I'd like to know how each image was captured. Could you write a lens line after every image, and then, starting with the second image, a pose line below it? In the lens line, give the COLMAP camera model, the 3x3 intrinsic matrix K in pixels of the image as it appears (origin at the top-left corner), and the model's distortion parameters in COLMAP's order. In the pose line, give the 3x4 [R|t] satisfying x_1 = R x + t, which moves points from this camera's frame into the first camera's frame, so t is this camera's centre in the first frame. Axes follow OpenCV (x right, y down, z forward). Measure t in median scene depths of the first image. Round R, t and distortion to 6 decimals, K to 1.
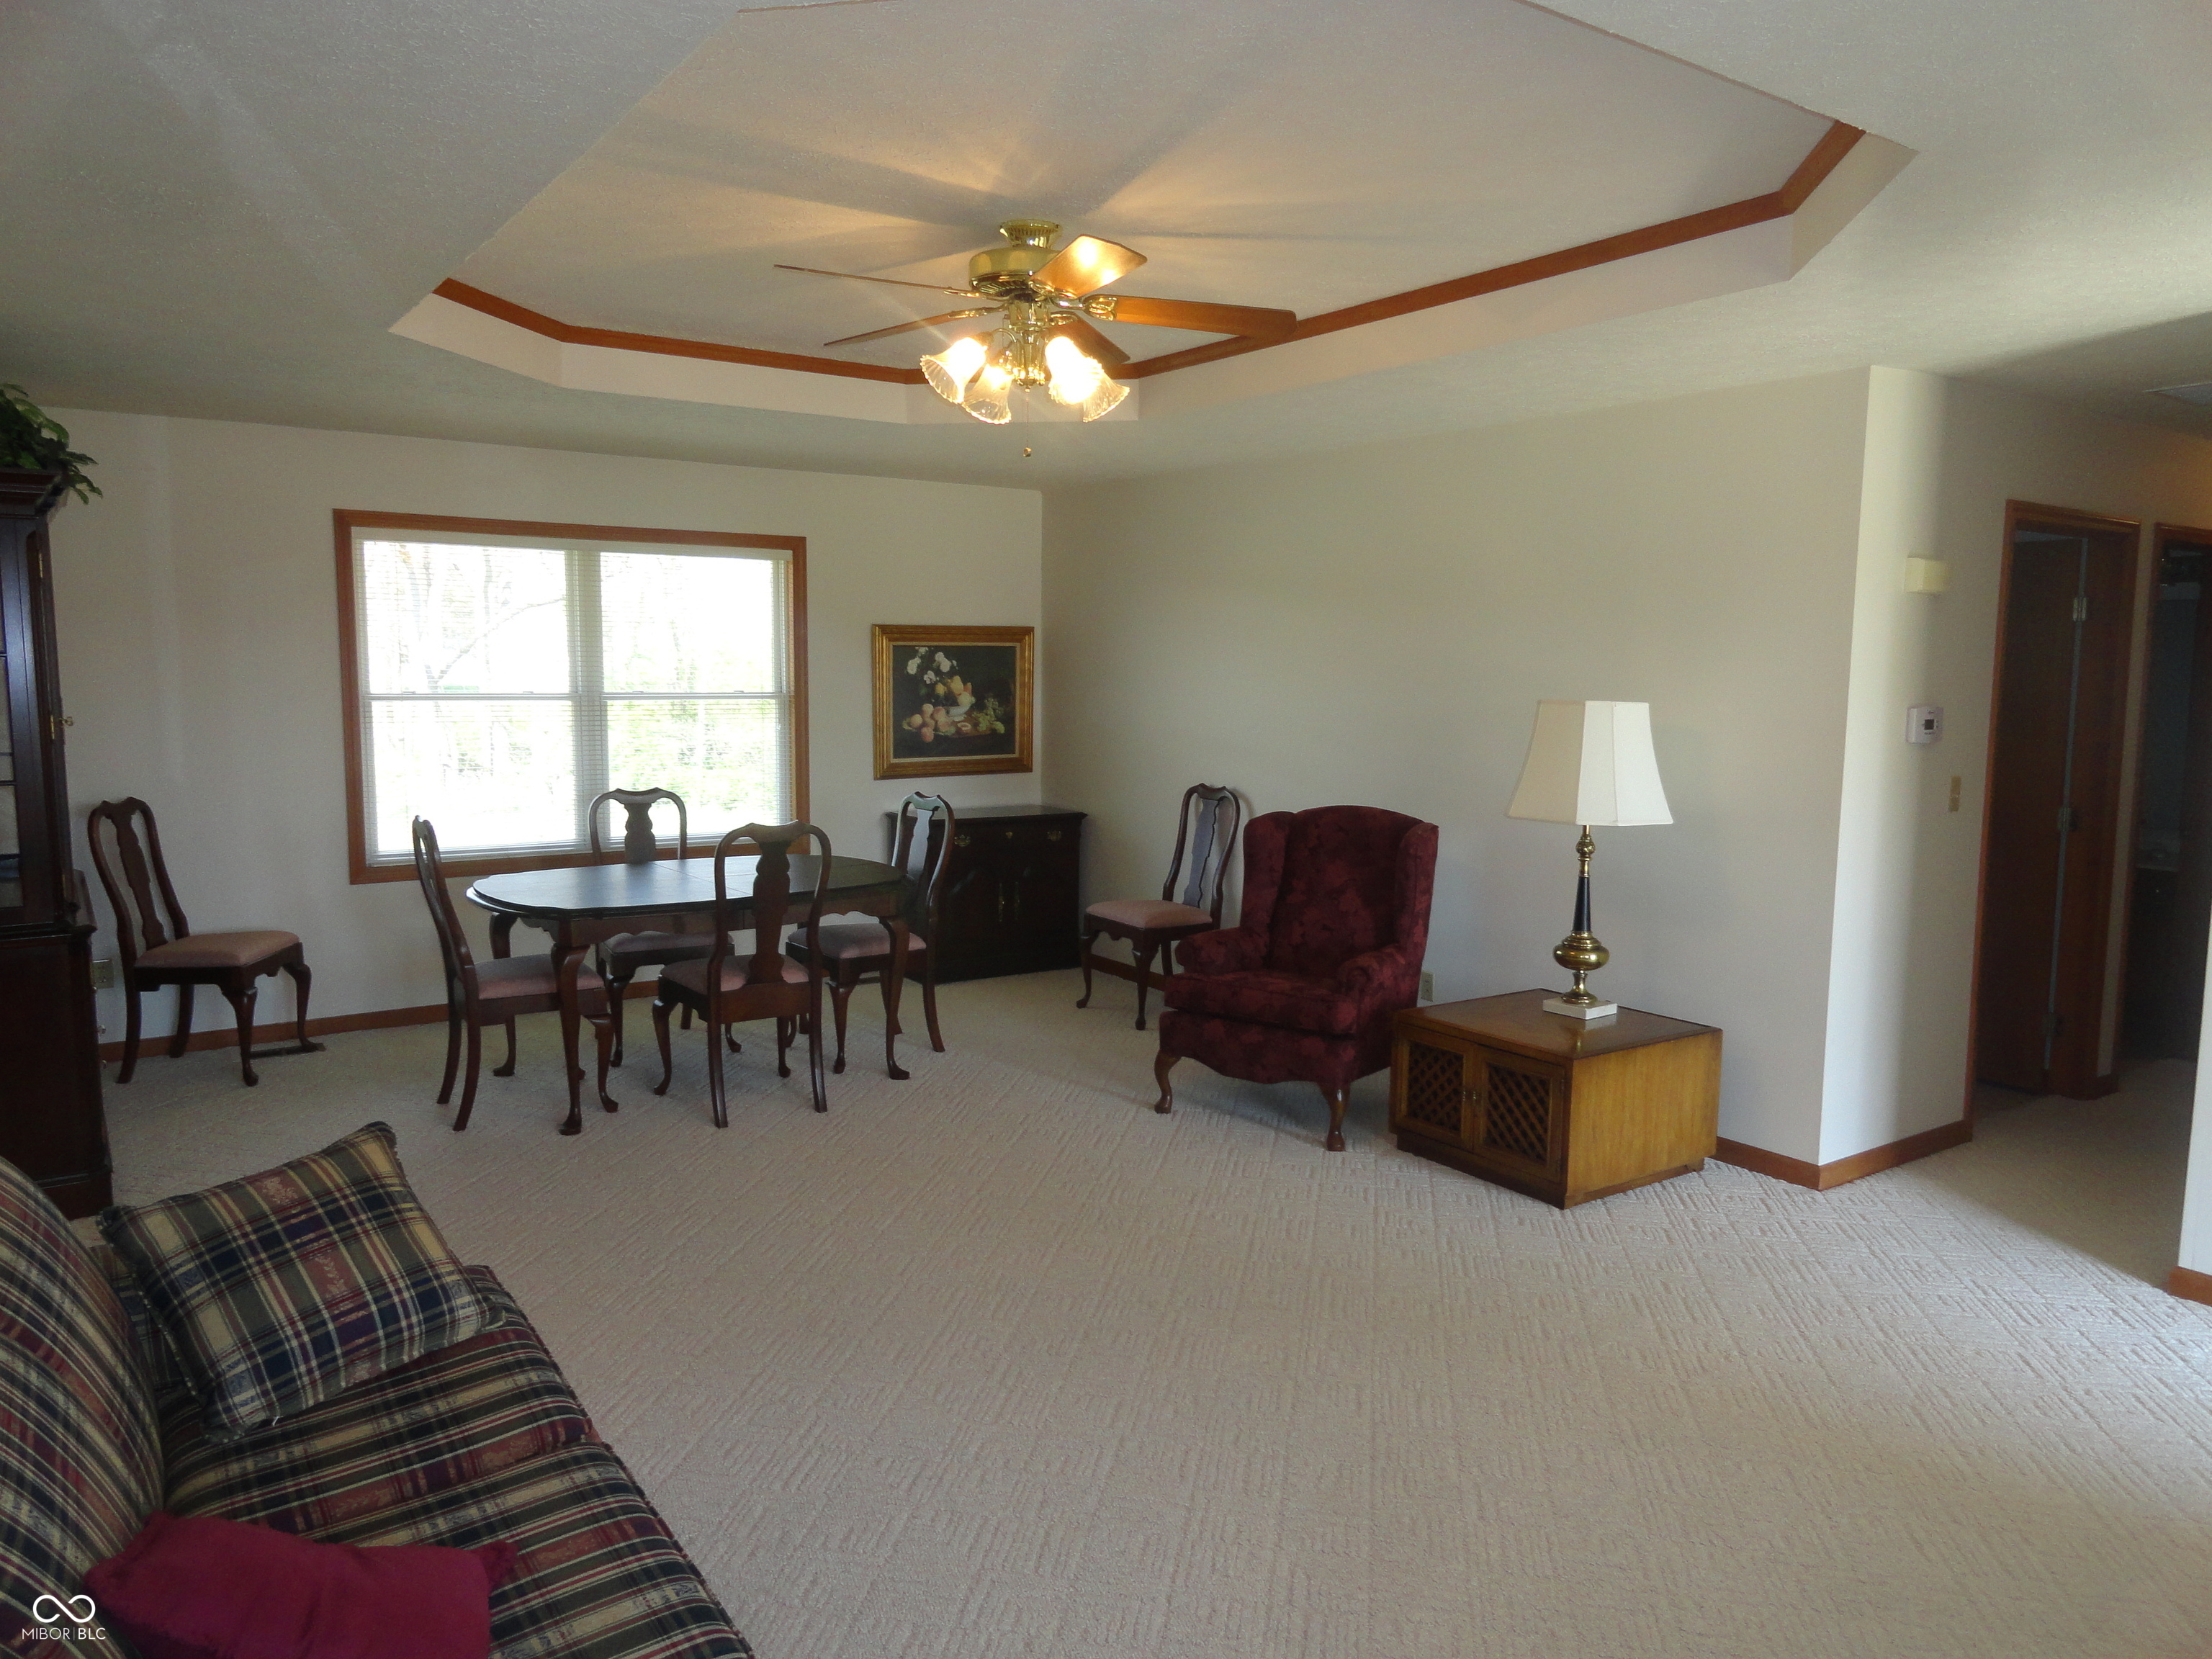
lens RADIAL K [[1506.4, 0, 1106.0], [0, 1506.4, 829.5], [0, 0, 1]] dist [-0.002864, -0.000722]
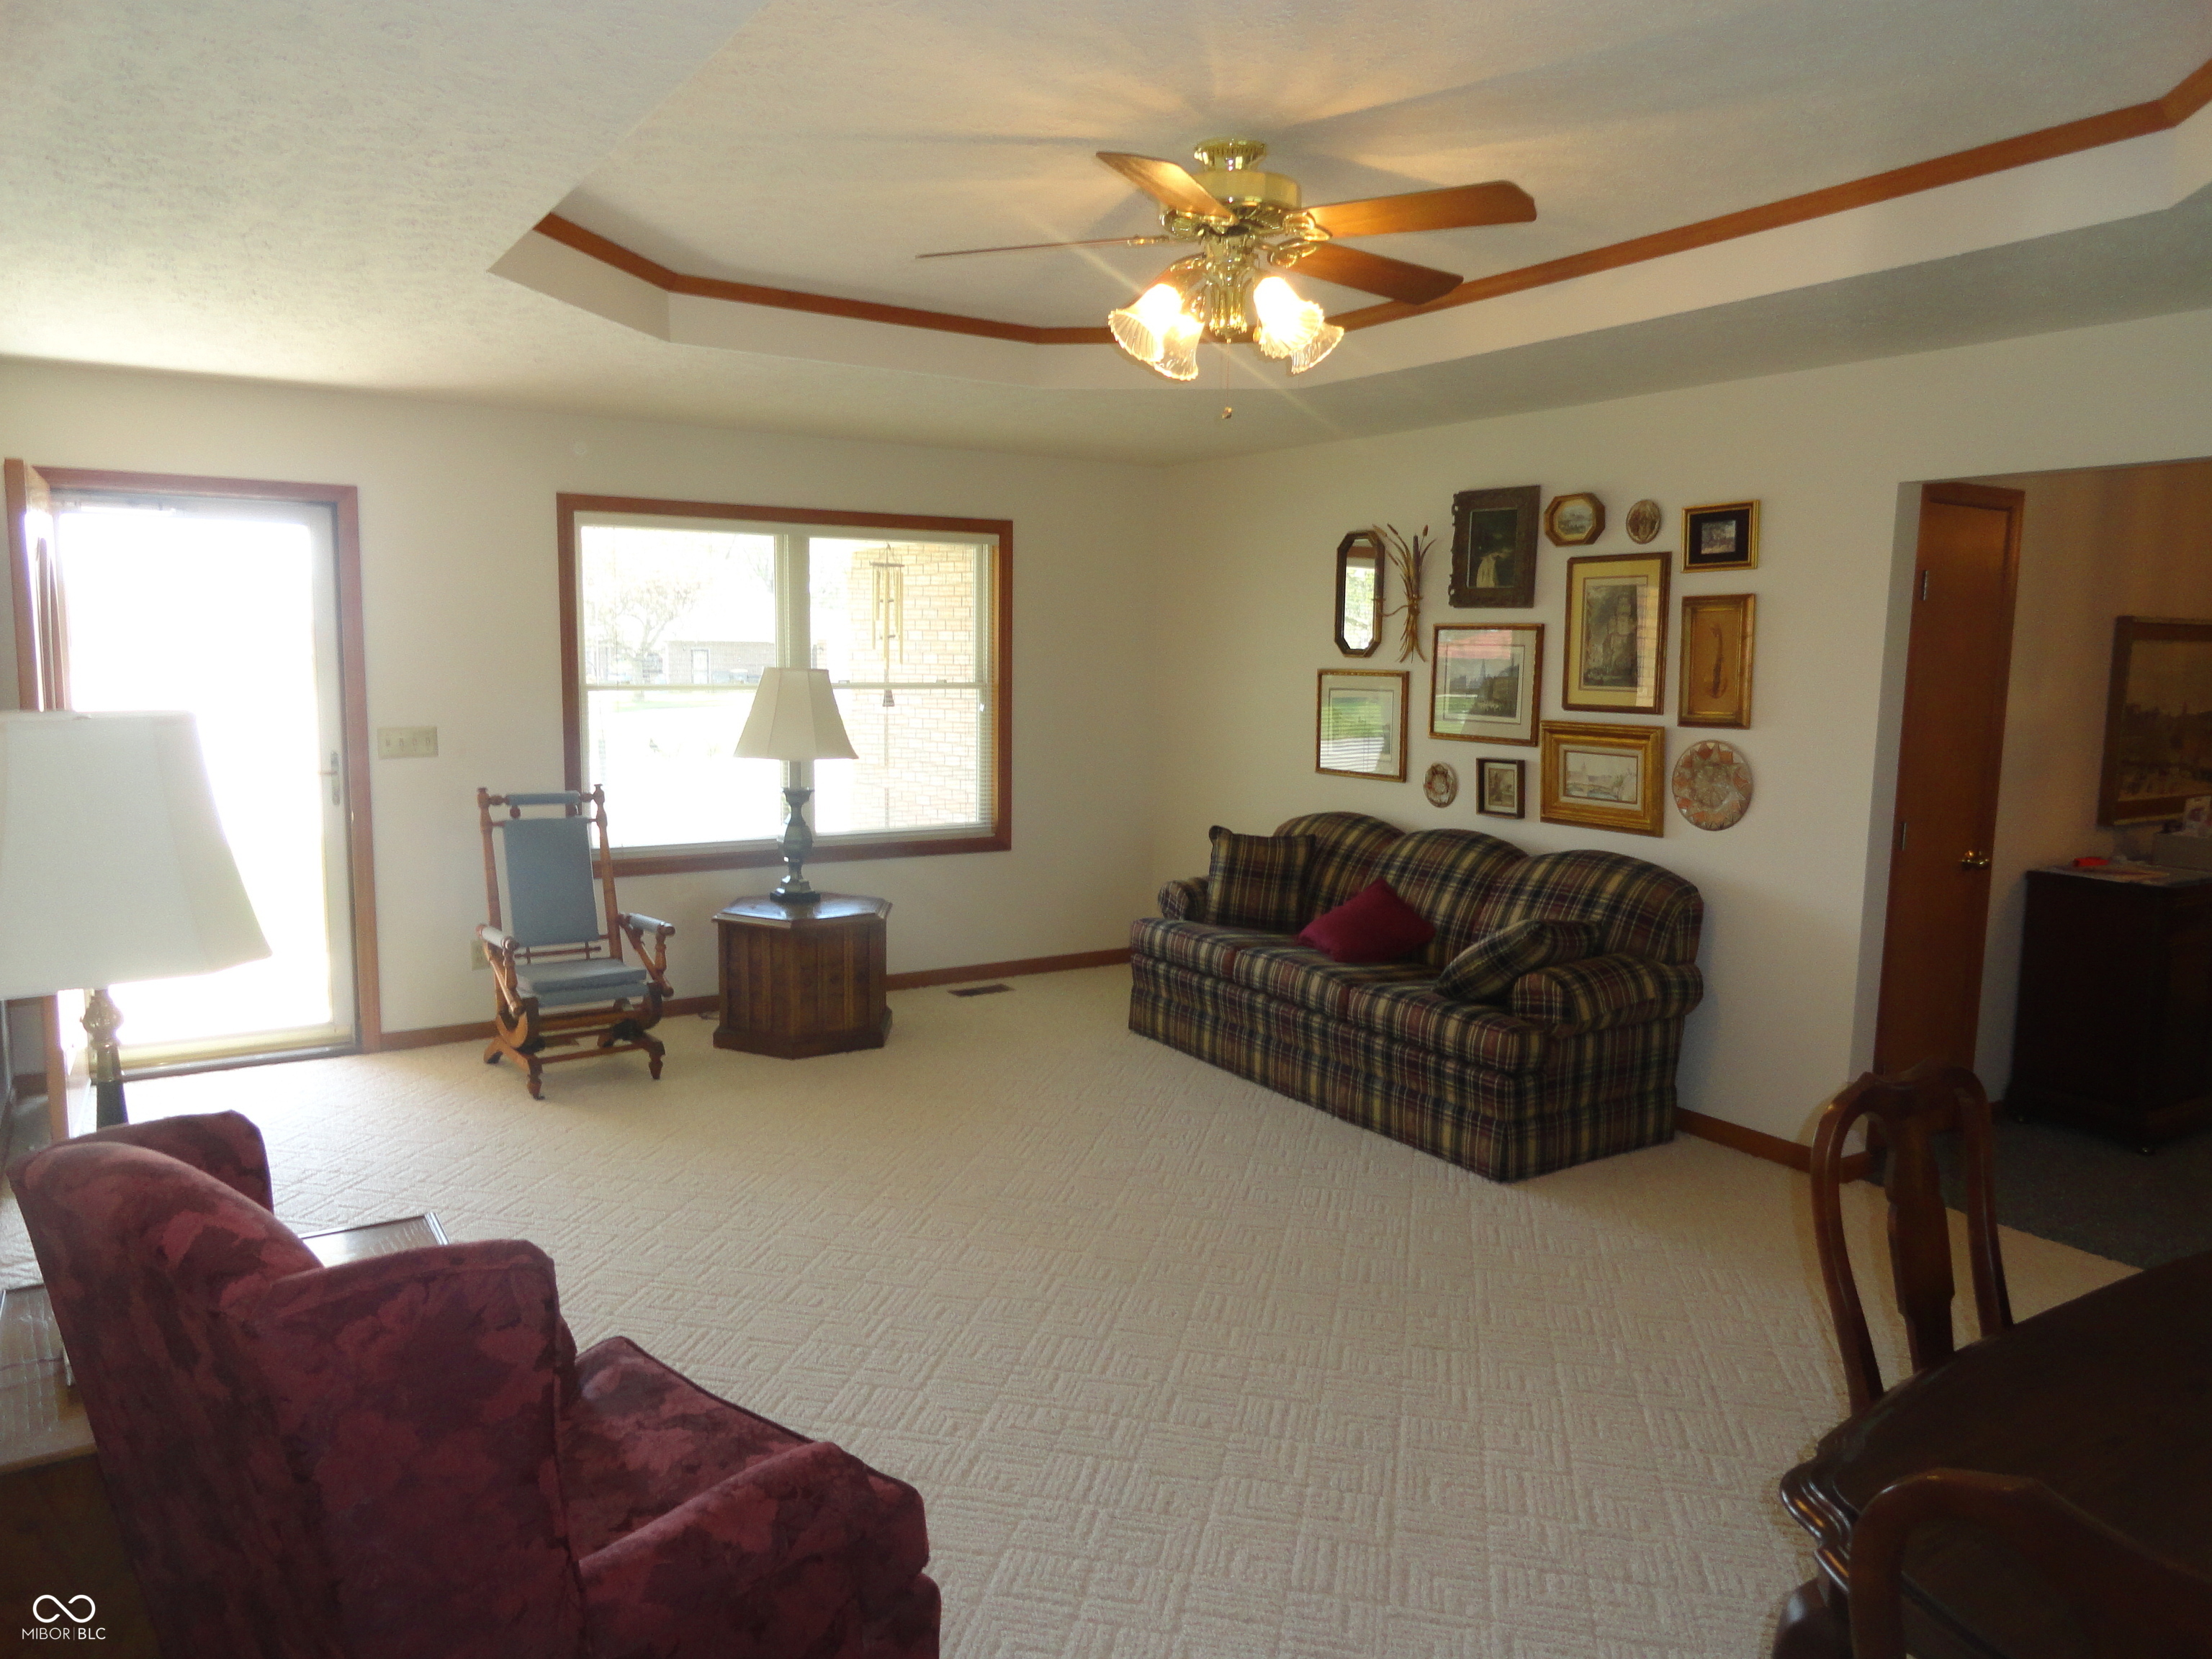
lens RADIAL K [[1506.4, 0, 1106.0], [0, 1506.4, 829.5], [0, 0, 1]] dist [-0.002864, -0.000722]
pose [[0.988759, 0.022642, -0.147792, 0.002395], [-0.020666, 0.999676, 0.014893, -0.014138], [0.148082, -0.011671, 0.988906, 0.062608]]
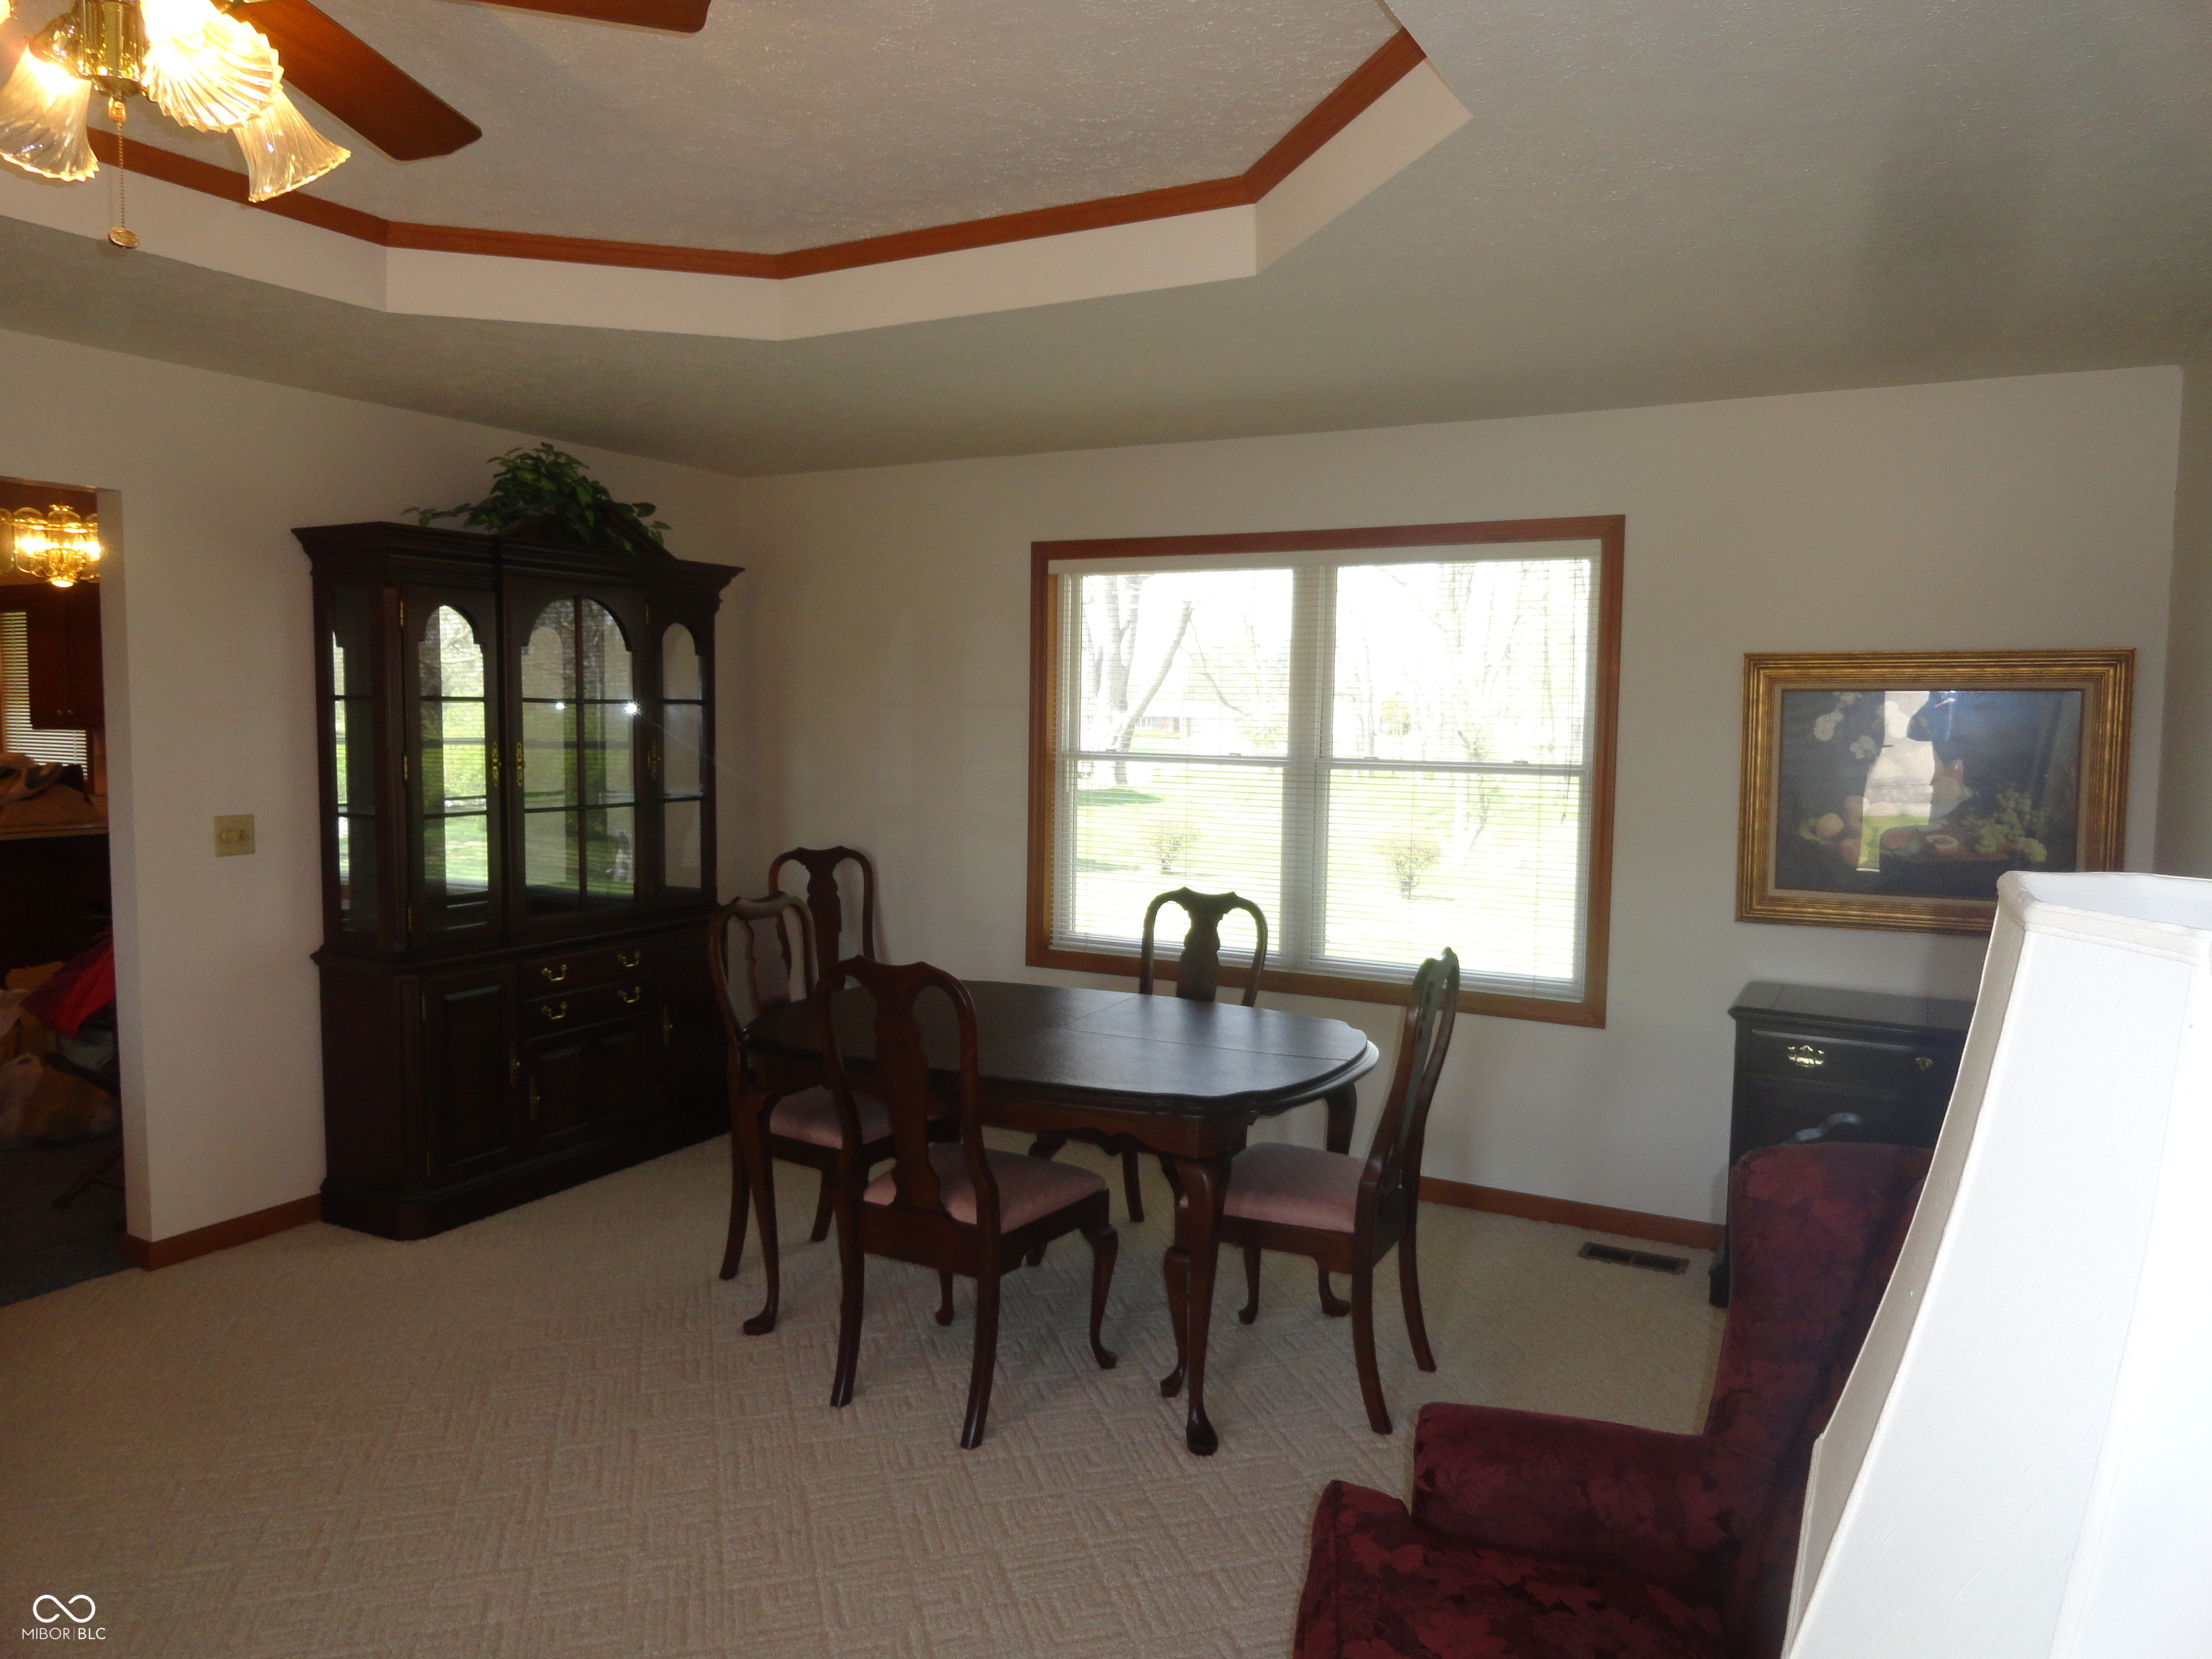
lens RADIAL K [[1506.4, 0, 1106.0], [0, 1506.4, 829.5], [0, 0, 1]] dist [-0.002864, -0.000722]
pose [[0.454945, 0.065369, -0.888117, 0.306201], [-0.109411, 0.993849, 0.017105, -0.064093], [0.883773, 0.089388, 0.459299, 0.642928]]
